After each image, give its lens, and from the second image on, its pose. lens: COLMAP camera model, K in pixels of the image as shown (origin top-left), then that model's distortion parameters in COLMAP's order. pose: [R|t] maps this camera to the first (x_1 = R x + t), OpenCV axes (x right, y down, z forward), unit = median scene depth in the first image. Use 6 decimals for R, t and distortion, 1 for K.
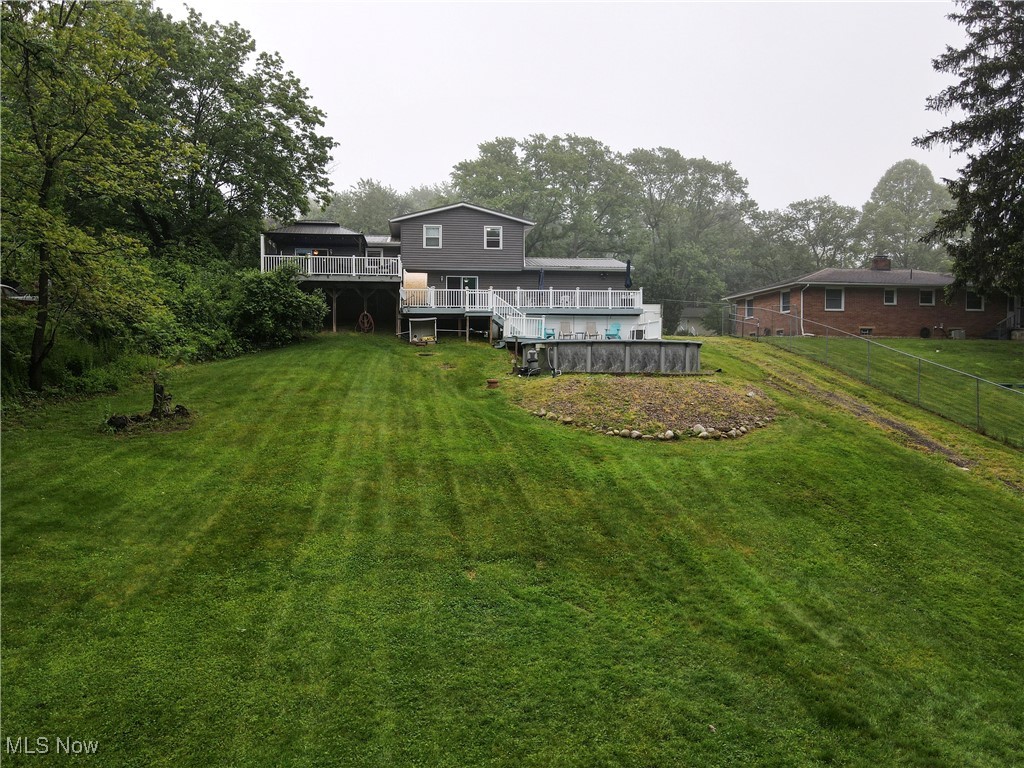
lens RADIAL K [[744.6, 0, 494.4], [0, 744.6, 392.4], [0, 0, 1]] dist [0.007741, 0.003984]
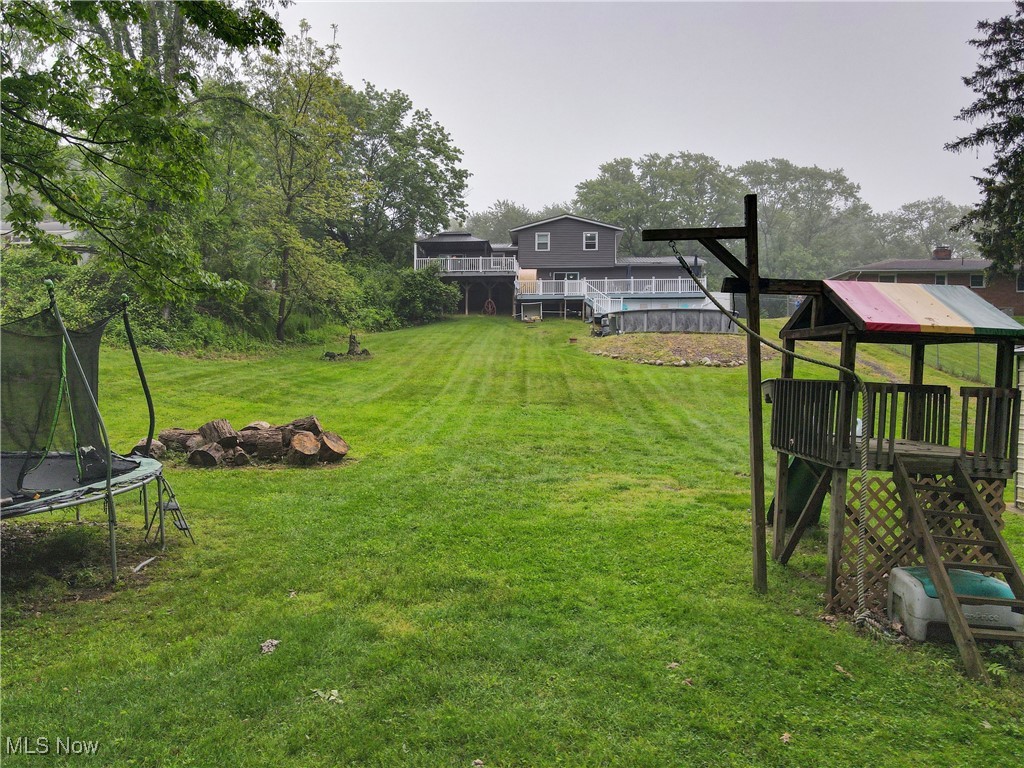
lens RADIAL K [[744.6, 0, 494.4], [0, 744.6, 392.4], [0, 0, 1]] dist [0.007741, 0.003984]
pose [[0.981682, 0.003167, -0.190499, 0.082958], [-0.007949, 0.999672, -0.024339, 0.084147], [0.190359, 0.025407, 0.981386, -0.277082]]
